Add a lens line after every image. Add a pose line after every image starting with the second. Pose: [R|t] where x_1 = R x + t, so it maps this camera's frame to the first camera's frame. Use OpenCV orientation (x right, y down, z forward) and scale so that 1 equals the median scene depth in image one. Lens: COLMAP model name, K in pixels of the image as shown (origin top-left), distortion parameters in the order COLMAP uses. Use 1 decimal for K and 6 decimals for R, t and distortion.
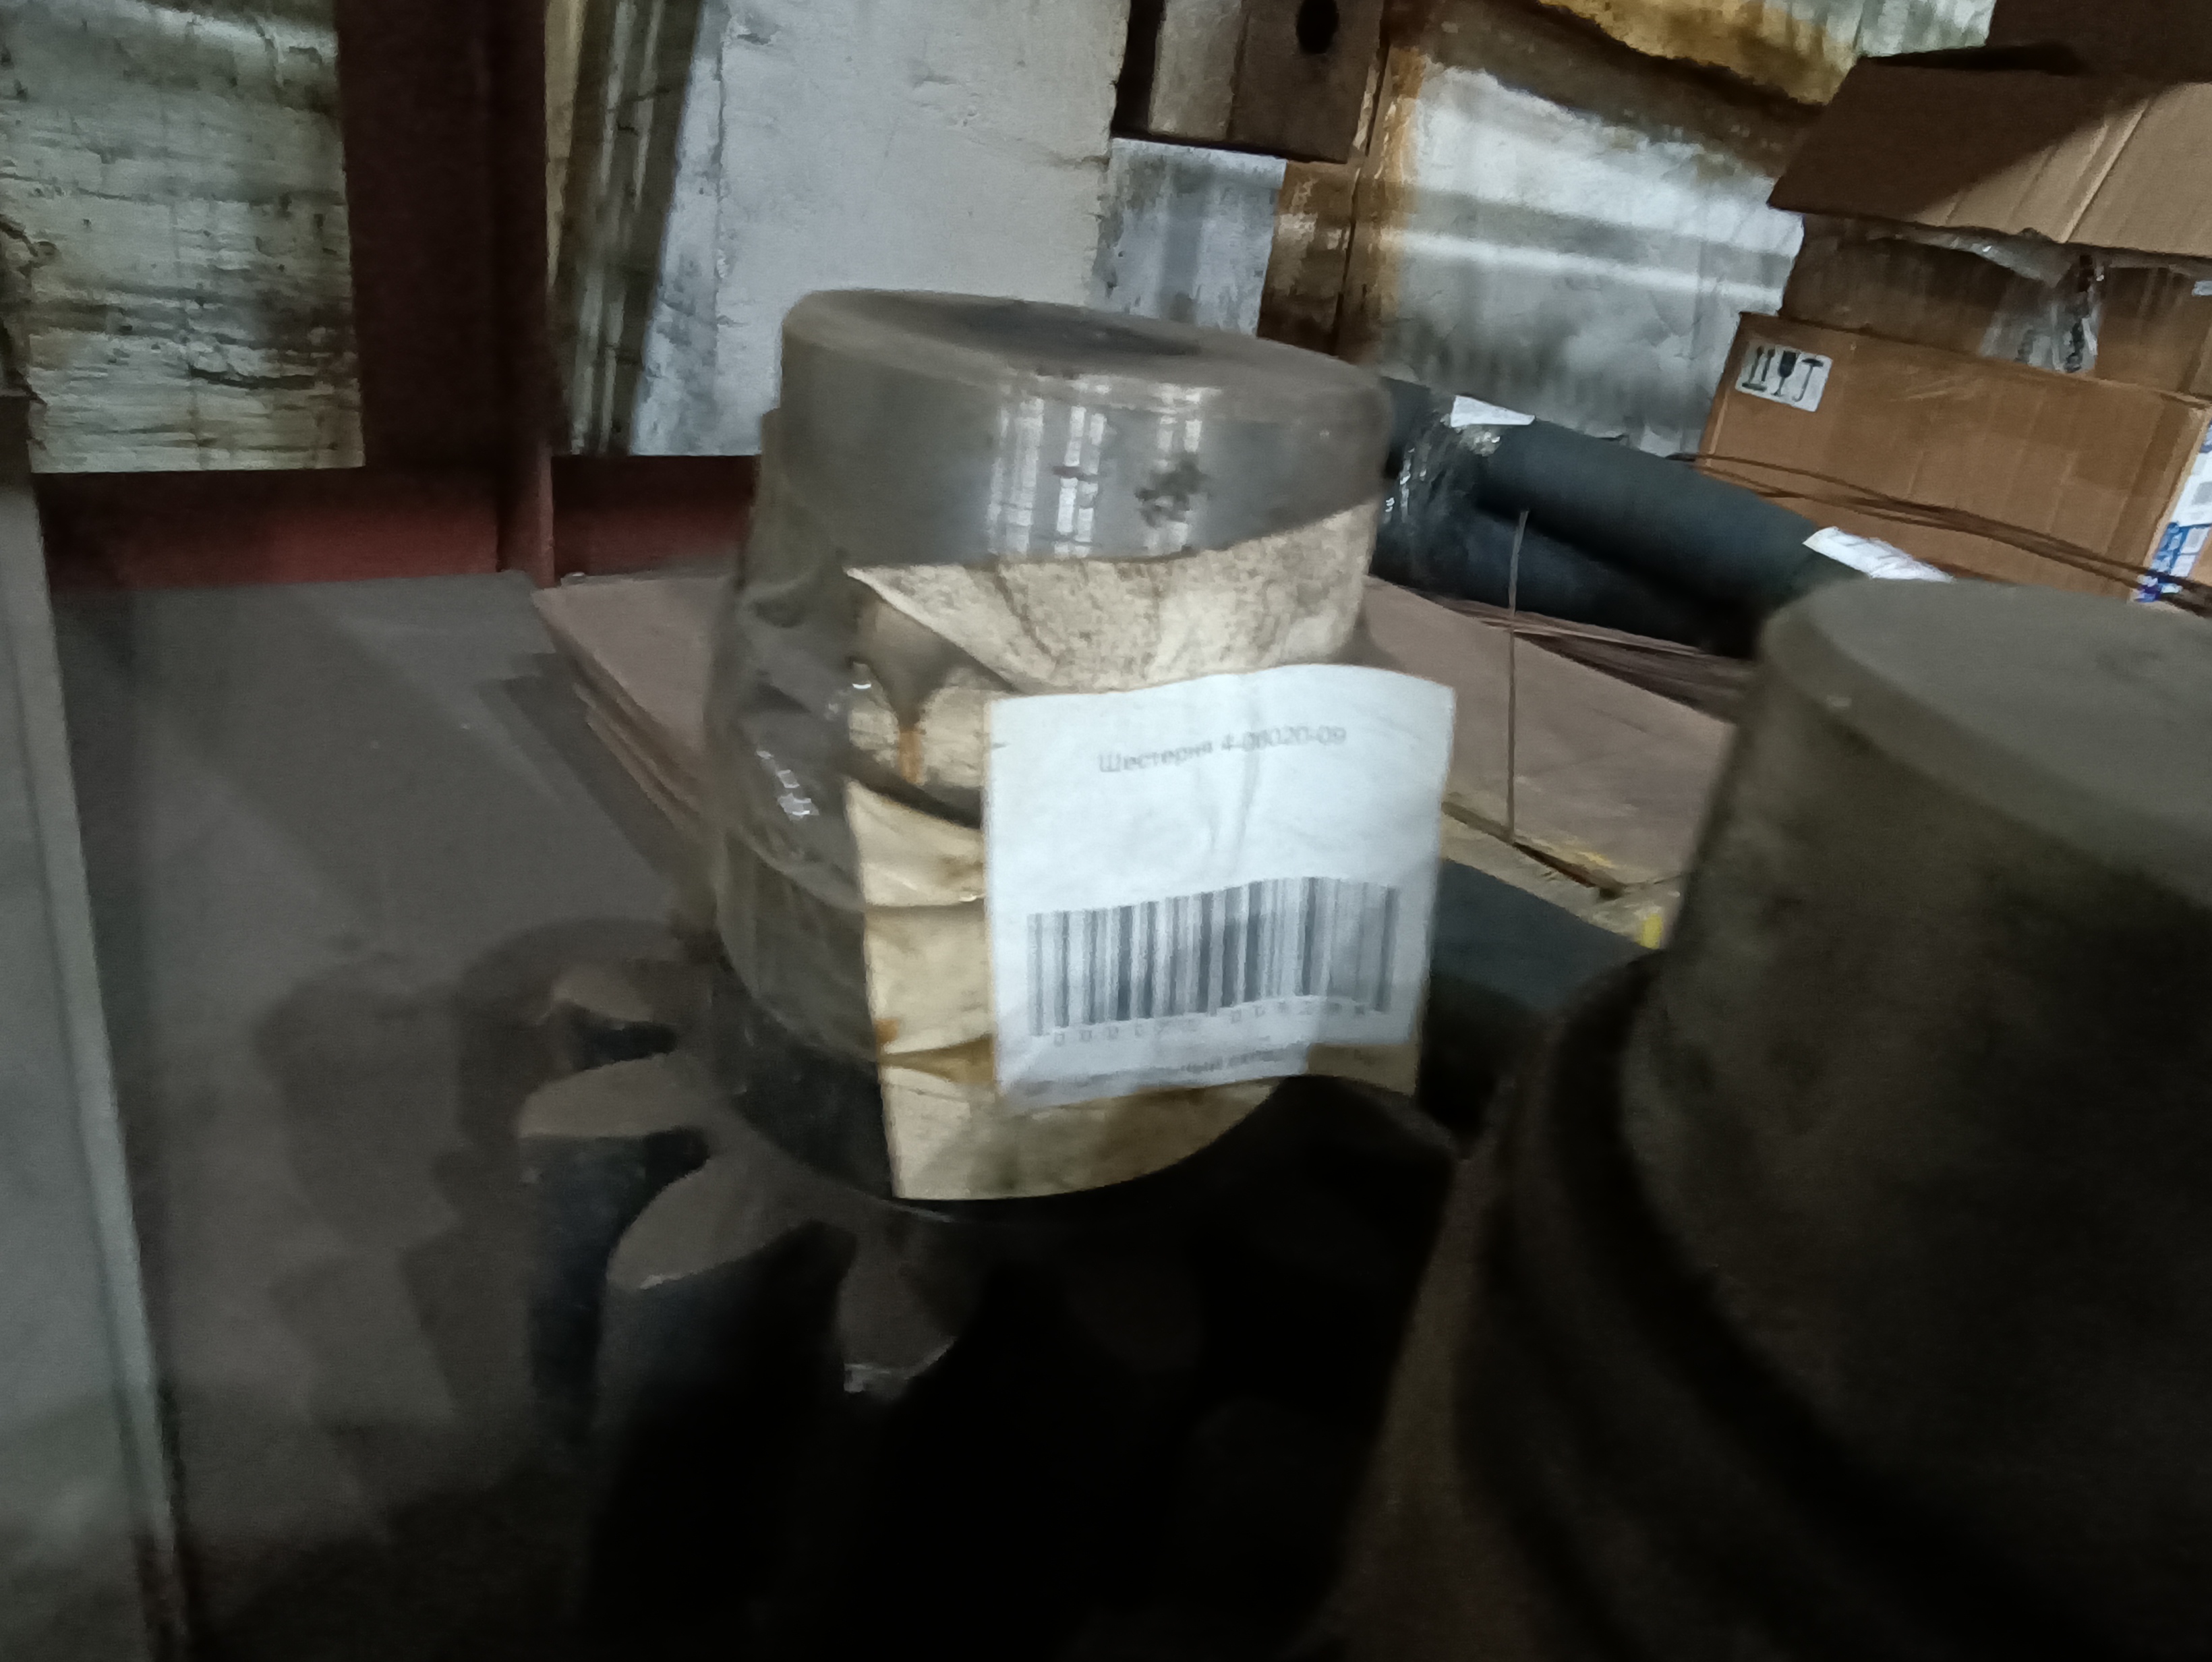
lens RADIAL K [[1374.1, 0, 1106.0], [0, 1374.1, 831.0], [0, 0, 1]] dist [-0.044365, 0.007647]
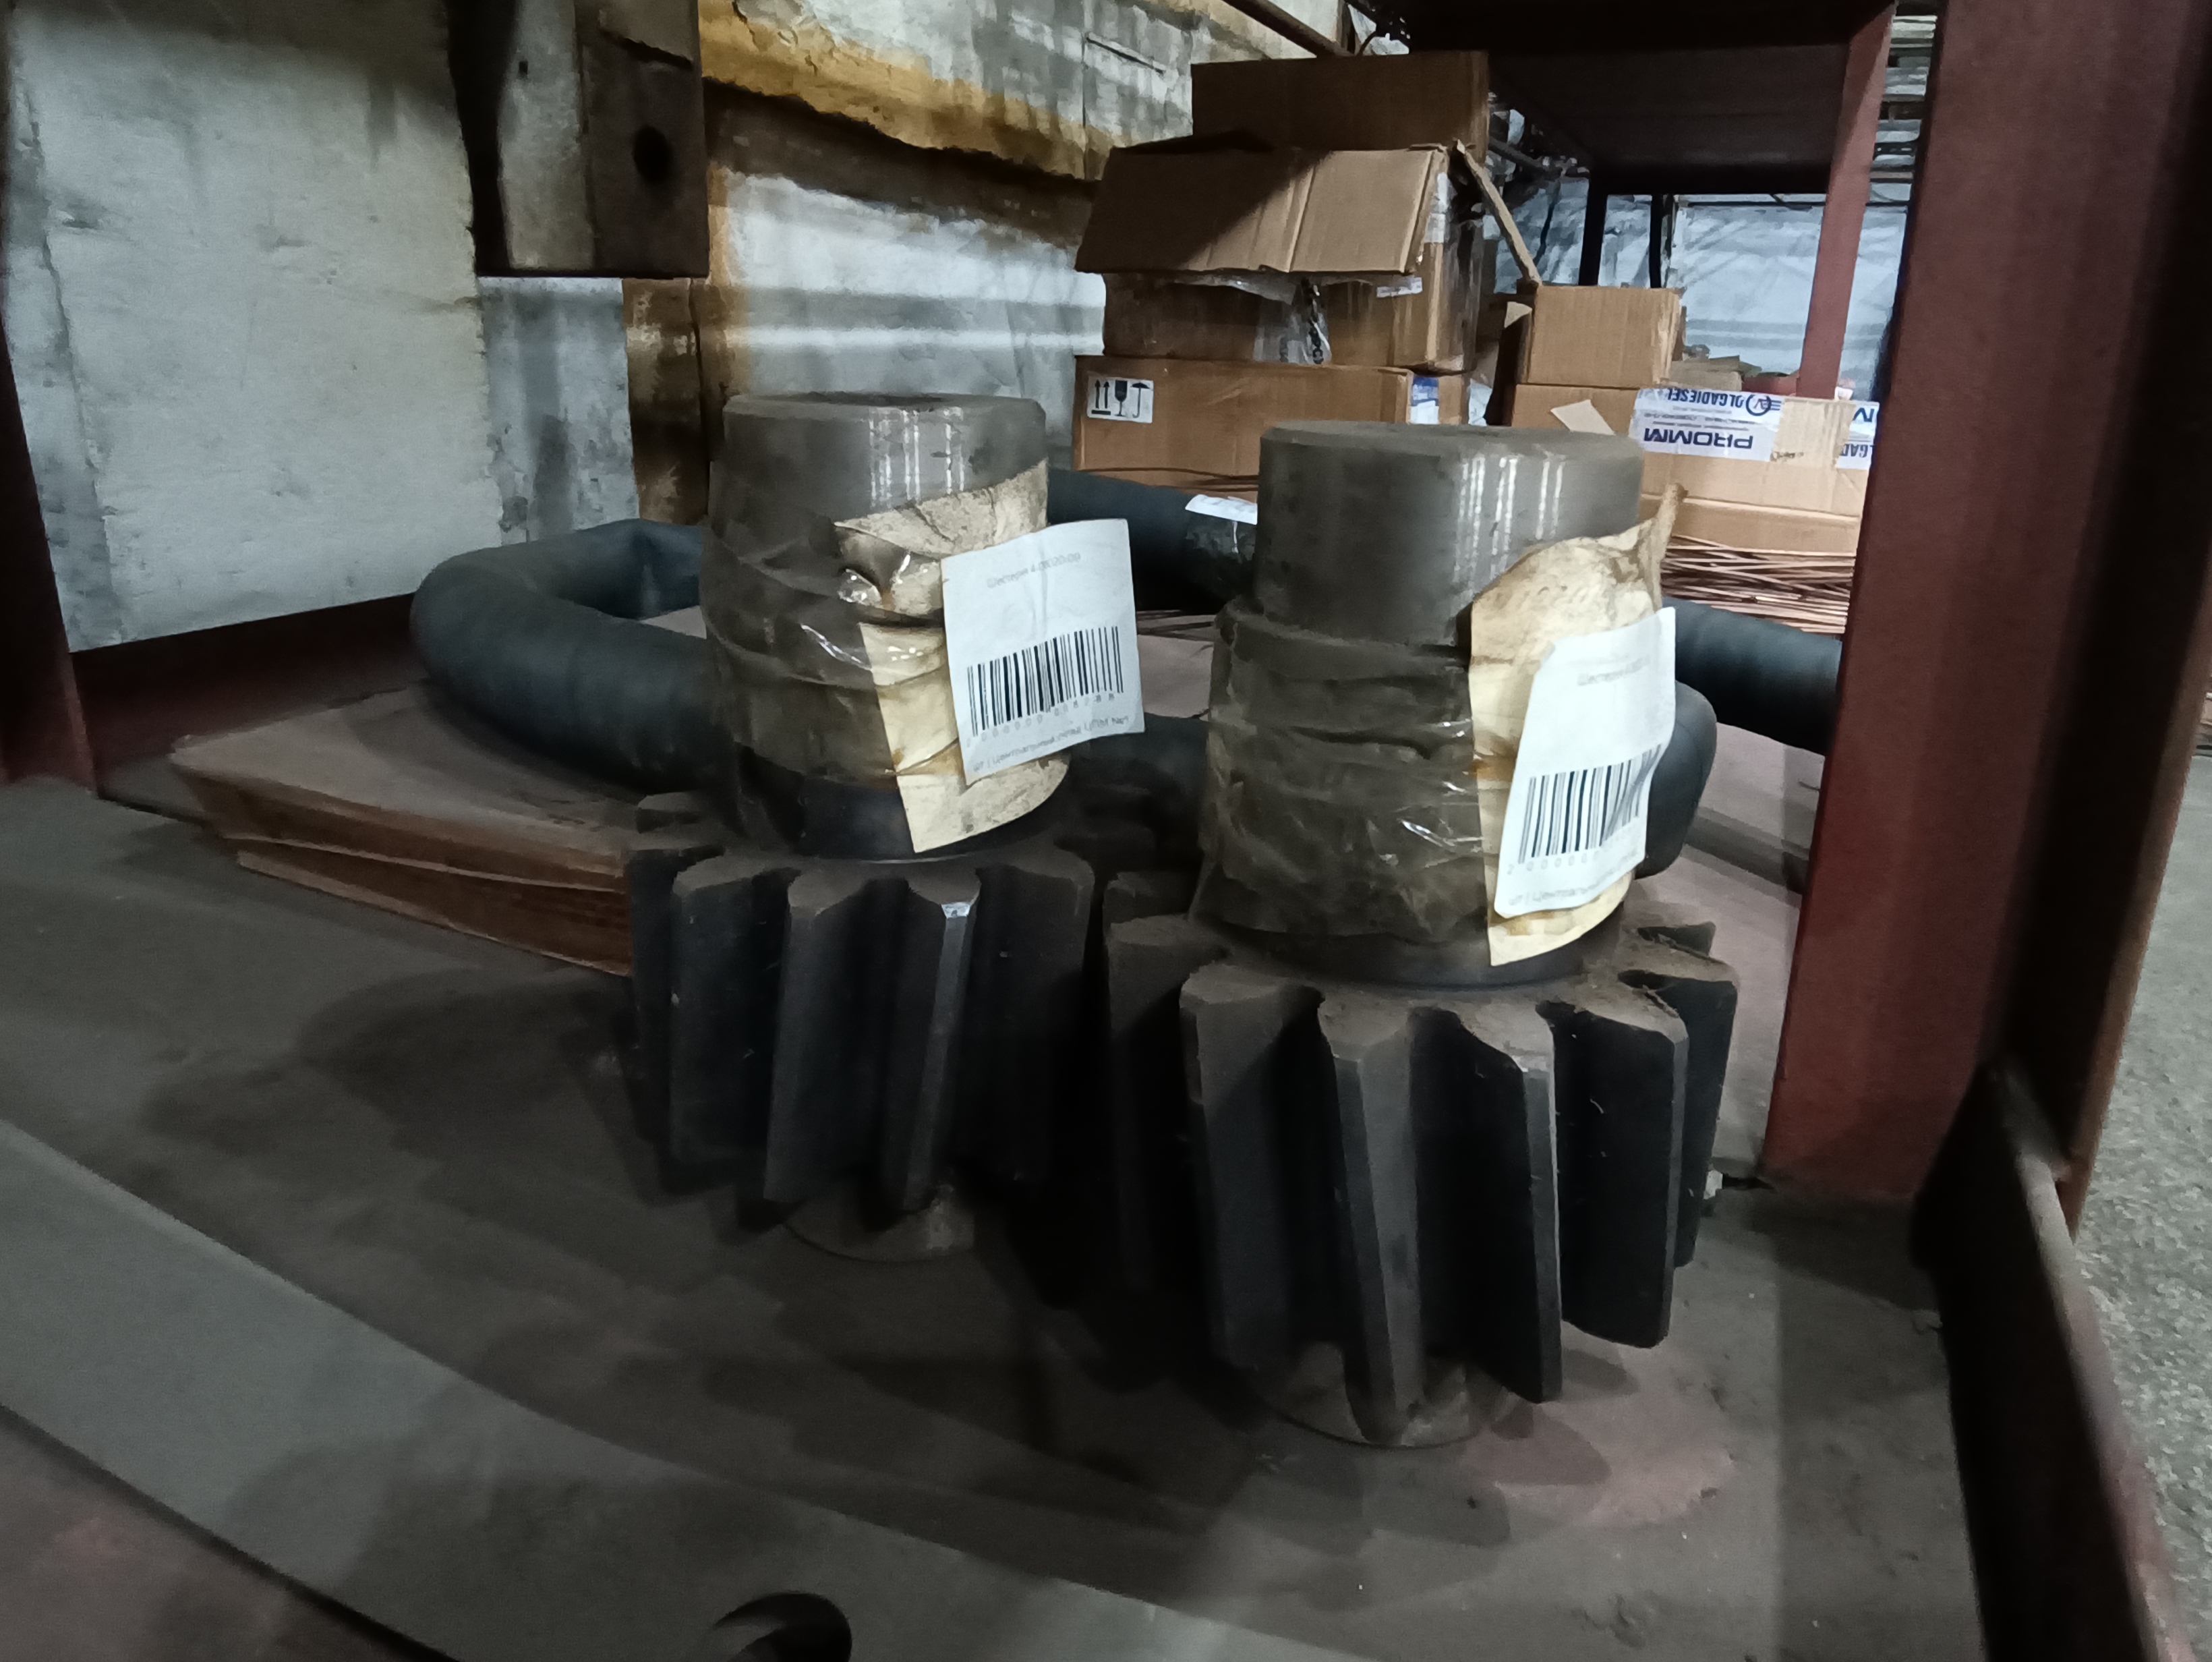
lens RADIAL K [[1374.1, 0, 1106.0], [0, 1374.1, 831.0], [0, 0, 1]] dist [-0.044365, 0.007647]
pose [[0.890398, -0.255339, 0.376819, -0.072033], [0.276910, 0.960890, -0.003204, 0.036777], [-0.361264, 0.107198, 0.926281, -0.097633]]
